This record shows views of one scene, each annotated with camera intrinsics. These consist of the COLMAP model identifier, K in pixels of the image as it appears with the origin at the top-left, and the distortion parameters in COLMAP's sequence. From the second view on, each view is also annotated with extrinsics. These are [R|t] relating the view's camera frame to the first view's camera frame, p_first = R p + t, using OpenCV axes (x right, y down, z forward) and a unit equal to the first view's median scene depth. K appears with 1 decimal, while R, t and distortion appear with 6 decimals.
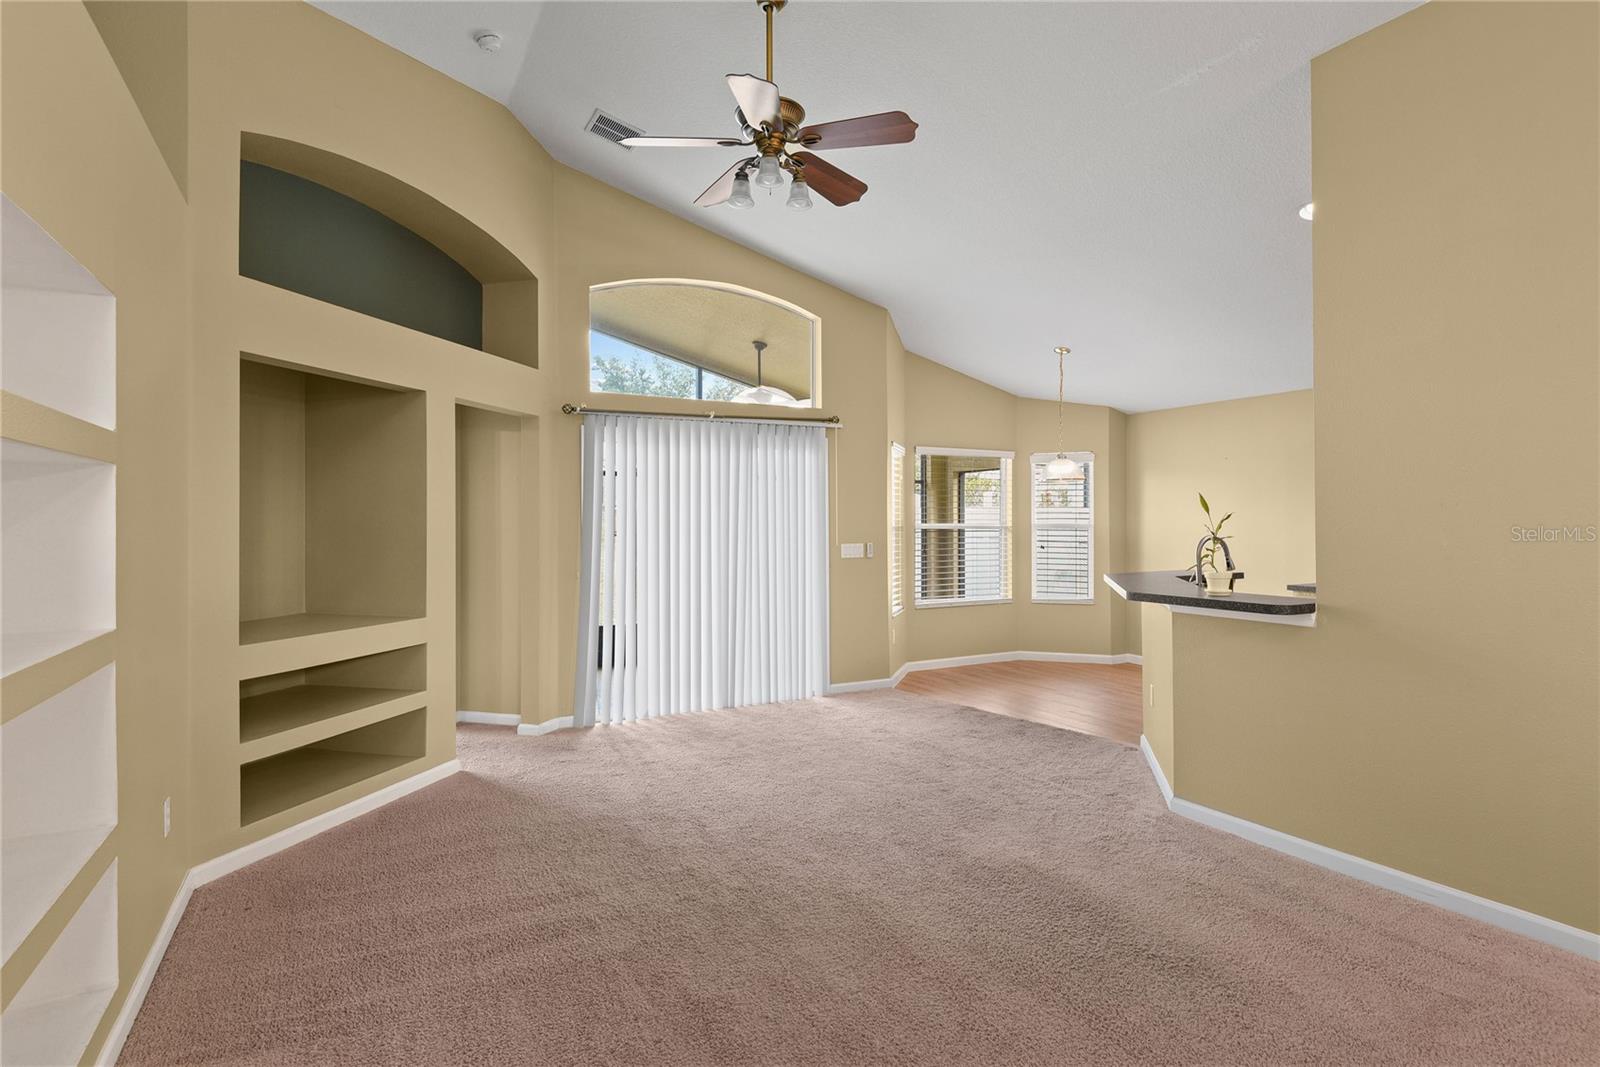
lens RADIAL K [[809.6, 0, 805.5], [0, 809.6, 522.9], [0, 0, 1]] dist [-0.001460, -0.001089]
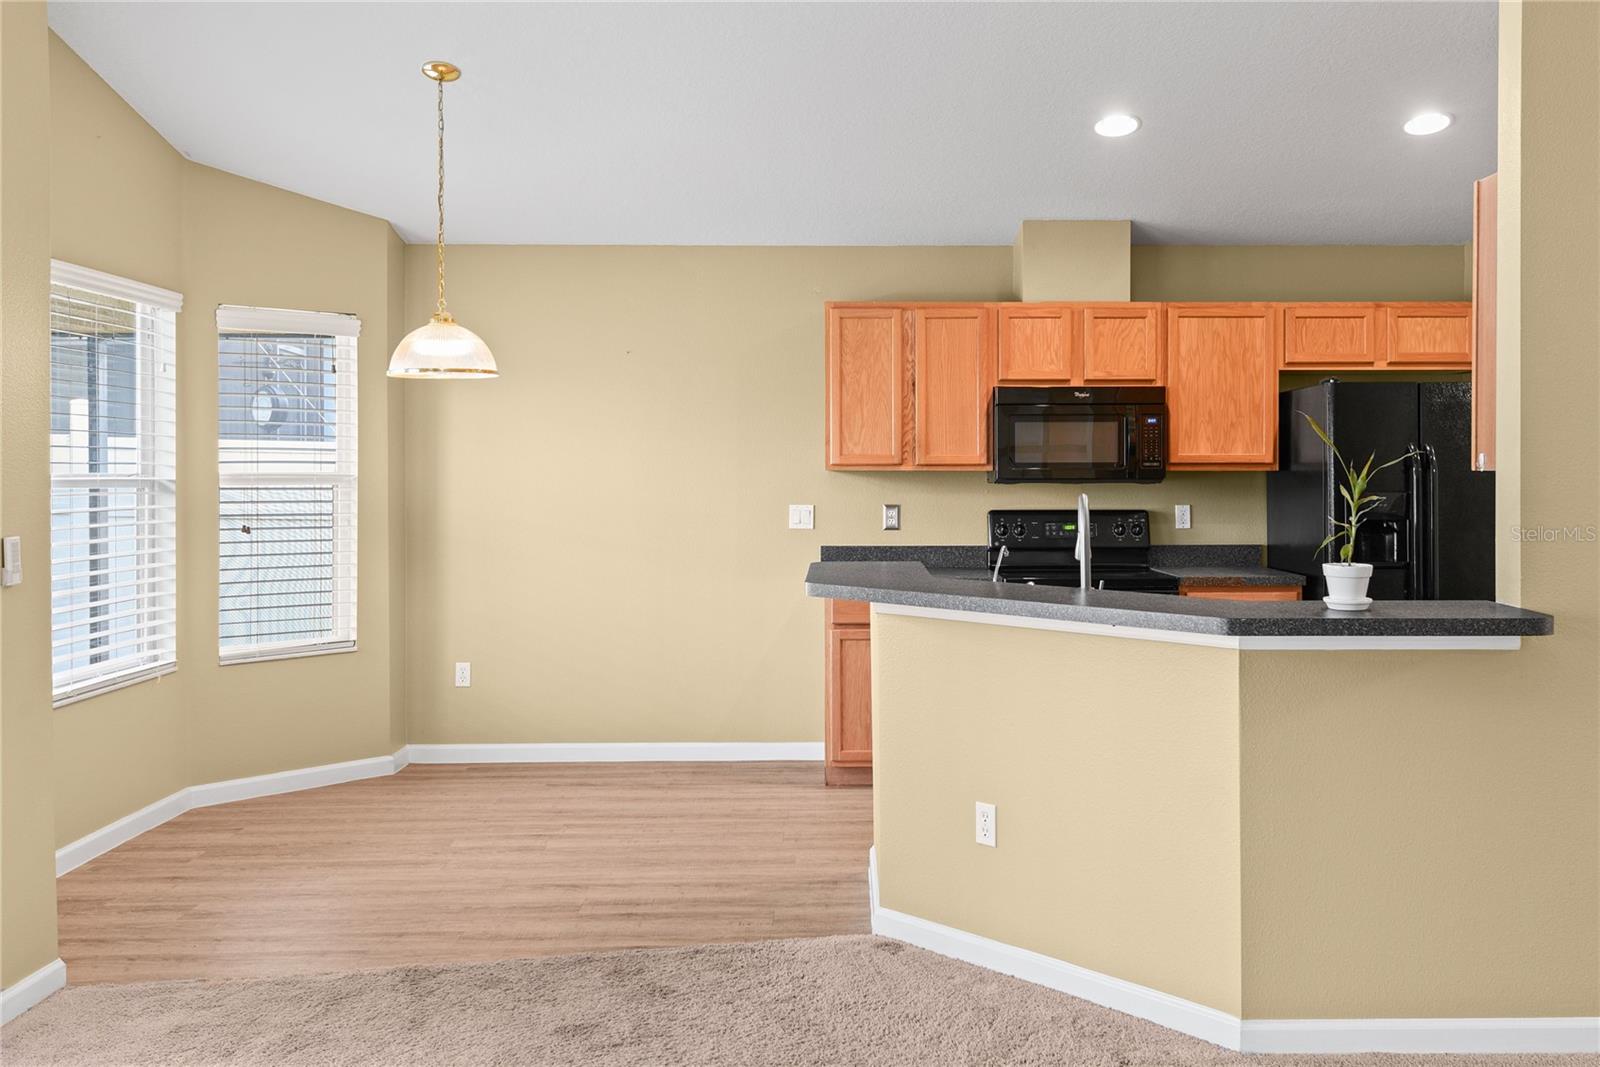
lens RADIAL K [[1370.0, 0, 905.5], [0, 1370.0, 510.5], [0, 0, 1]] dist [-0.000441, -0.006825]
pose [[0.440163, -0.030003, 0.897416, -0.291934], [0.001585, 0.999466, 0.032637, -0.003829], [-0.897916, -0.012944, 0.439976, 0.590382]]
